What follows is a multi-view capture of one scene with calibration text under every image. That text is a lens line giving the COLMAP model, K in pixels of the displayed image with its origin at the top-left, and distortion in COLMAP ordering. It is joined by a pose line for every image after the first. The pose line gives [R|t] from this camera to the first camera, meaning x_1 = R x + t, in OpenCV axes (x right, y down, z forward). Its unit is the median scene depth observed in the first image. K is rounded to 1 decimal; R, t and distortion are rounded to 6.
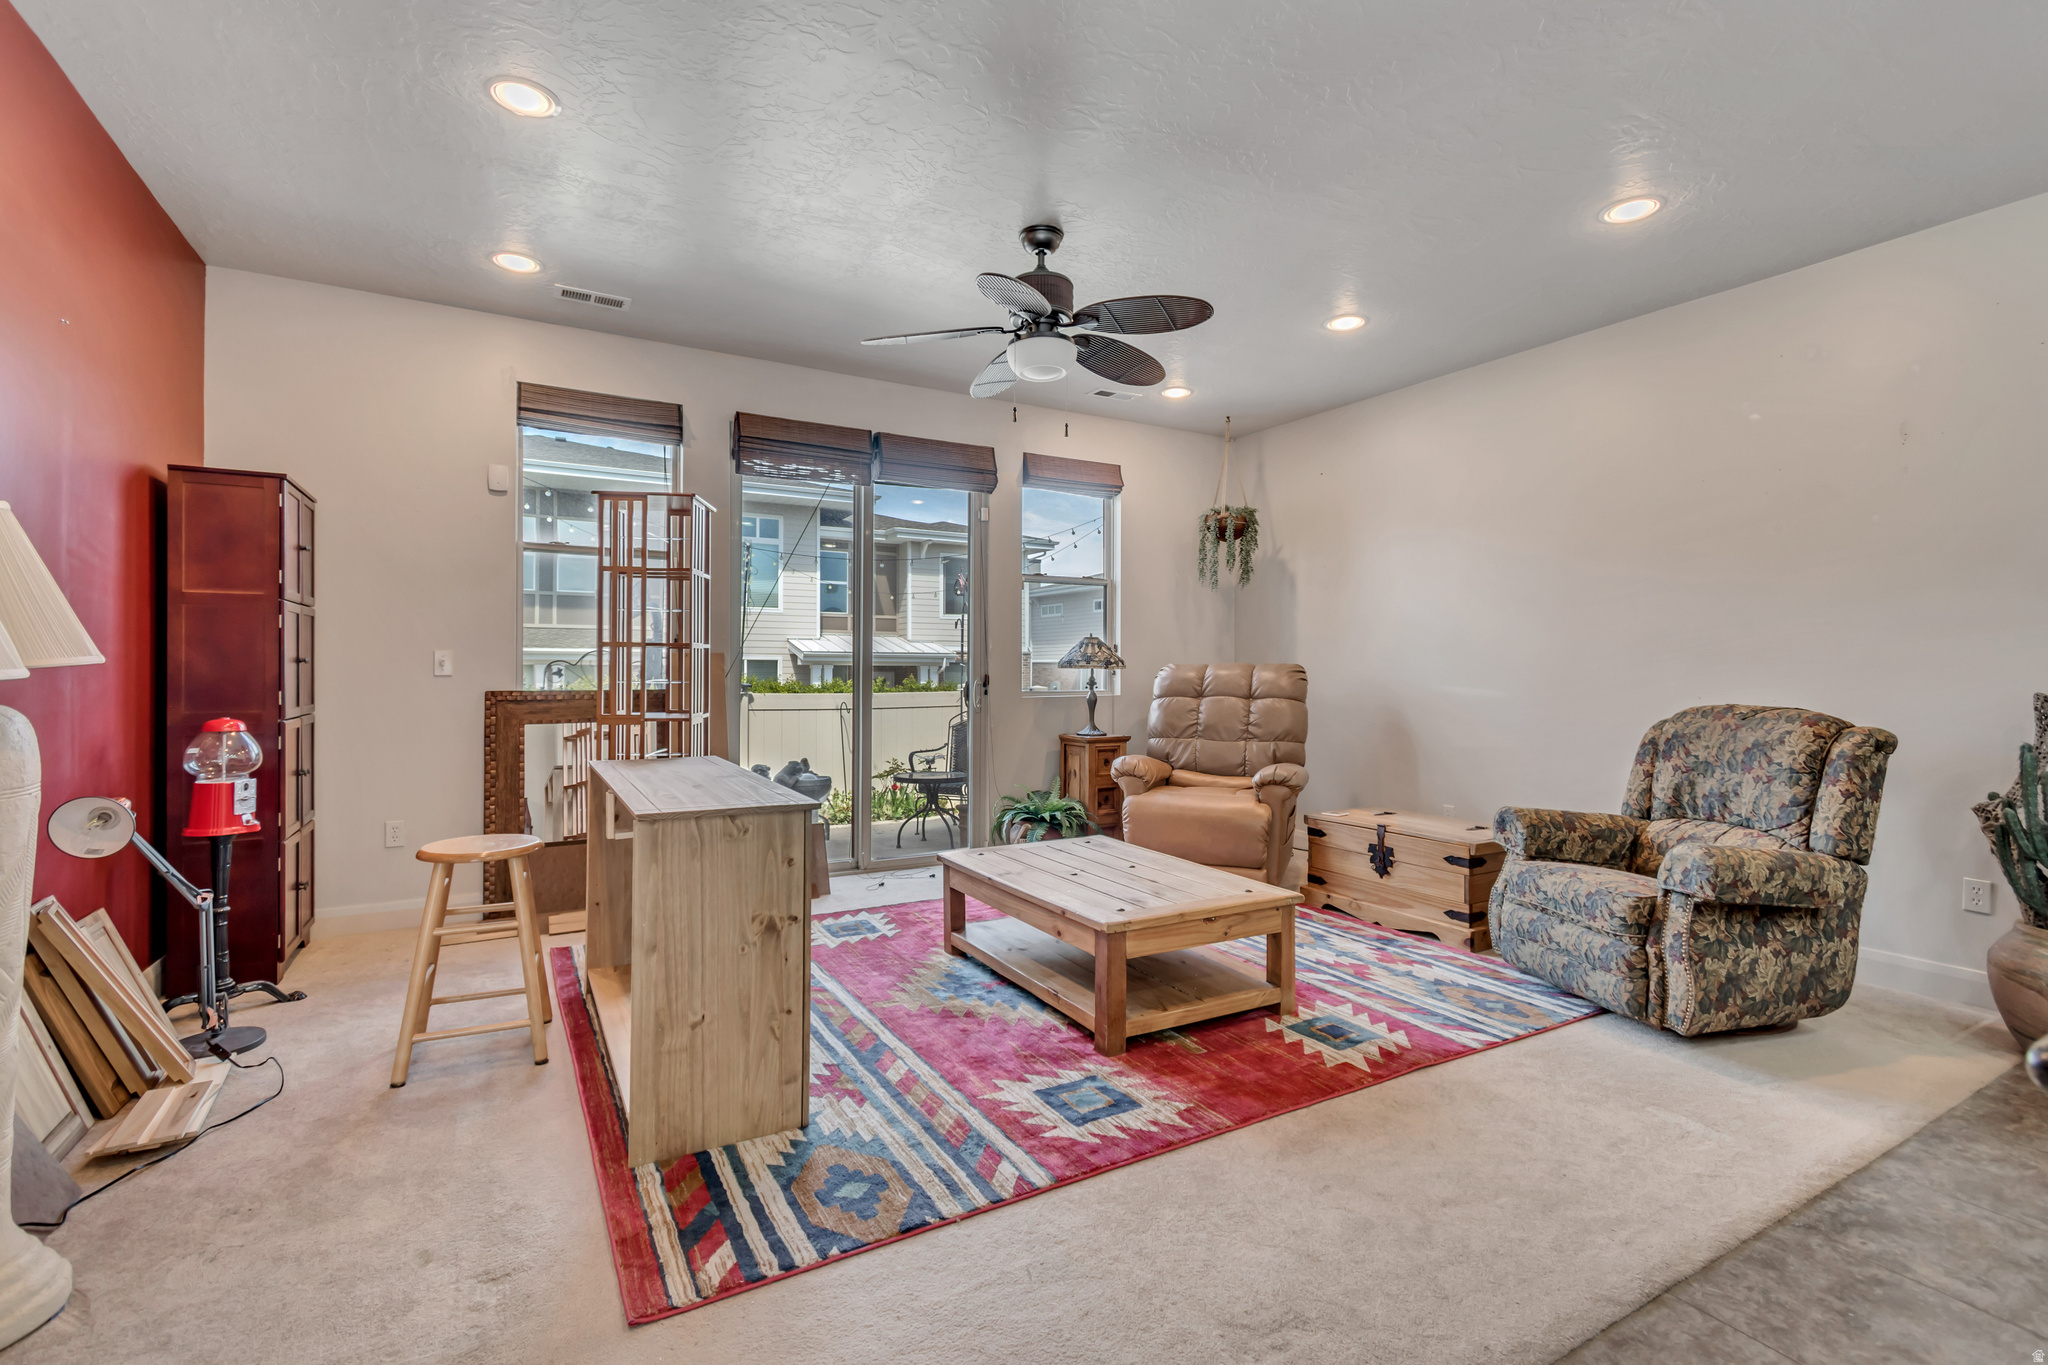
lens RADIAL K [[911.9, 0, 1020.8], [0, 911.9, 678.6], [0, 0, 1]] dist [0.004472, 0.000260]
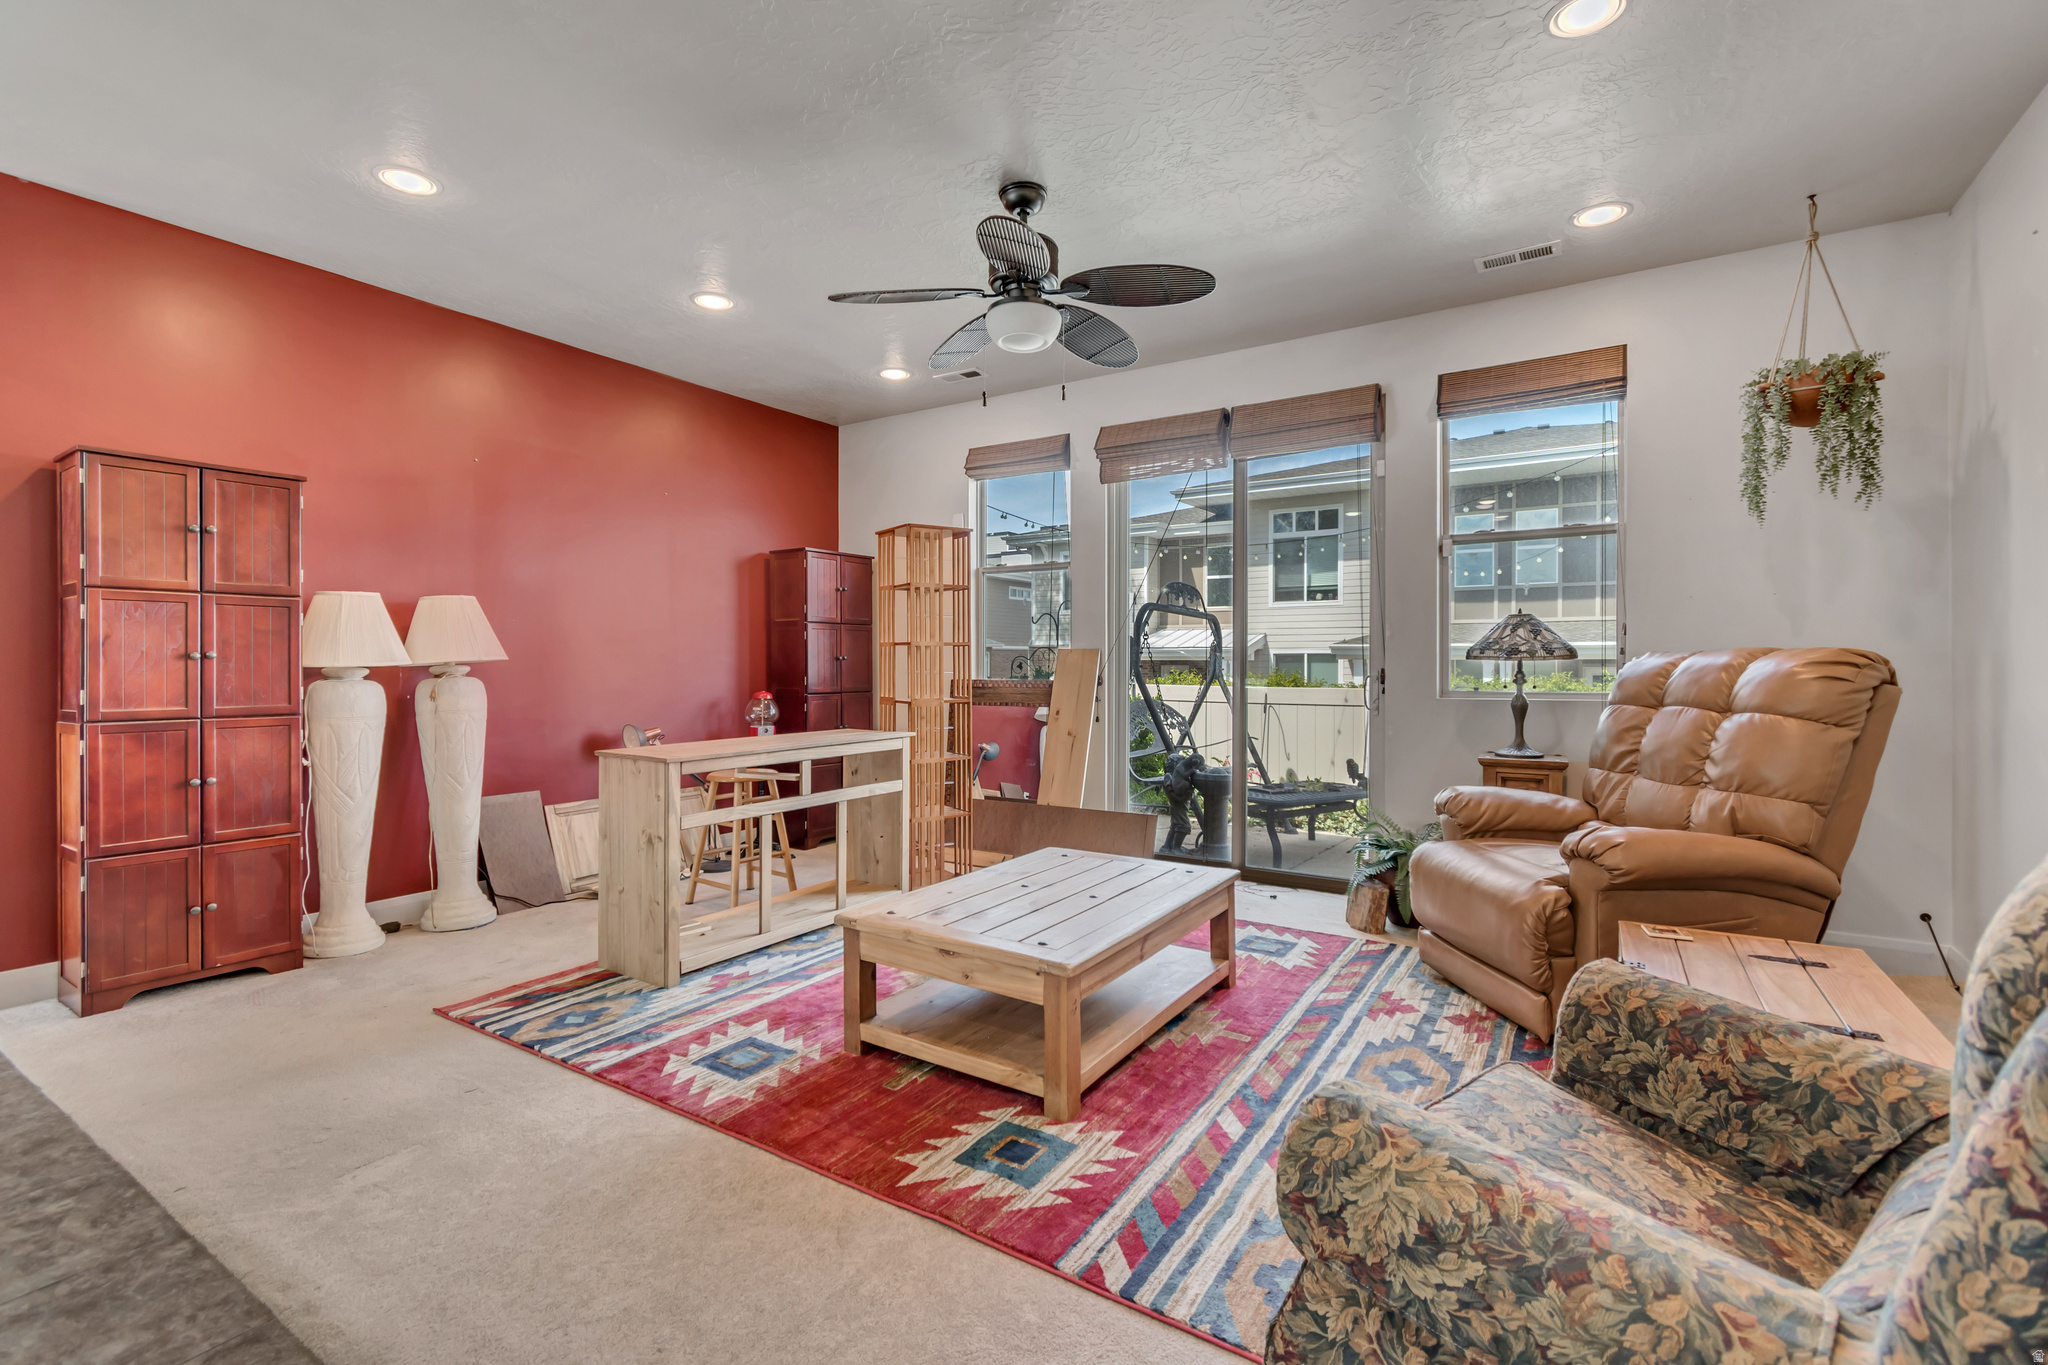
lens RADIAL K [[915.1, 0, 1032.0], [0, 915.1, 683.1], [0, 0, 1]] dist [0.010280, -0.004918]
pose [[0.463427, 0.015288, -0.886003, 1.003828], [-0.005948, 0.999882, 0.014142, -0.001718], [0.886115, -0.001283, 0.463464, 0.672404]]
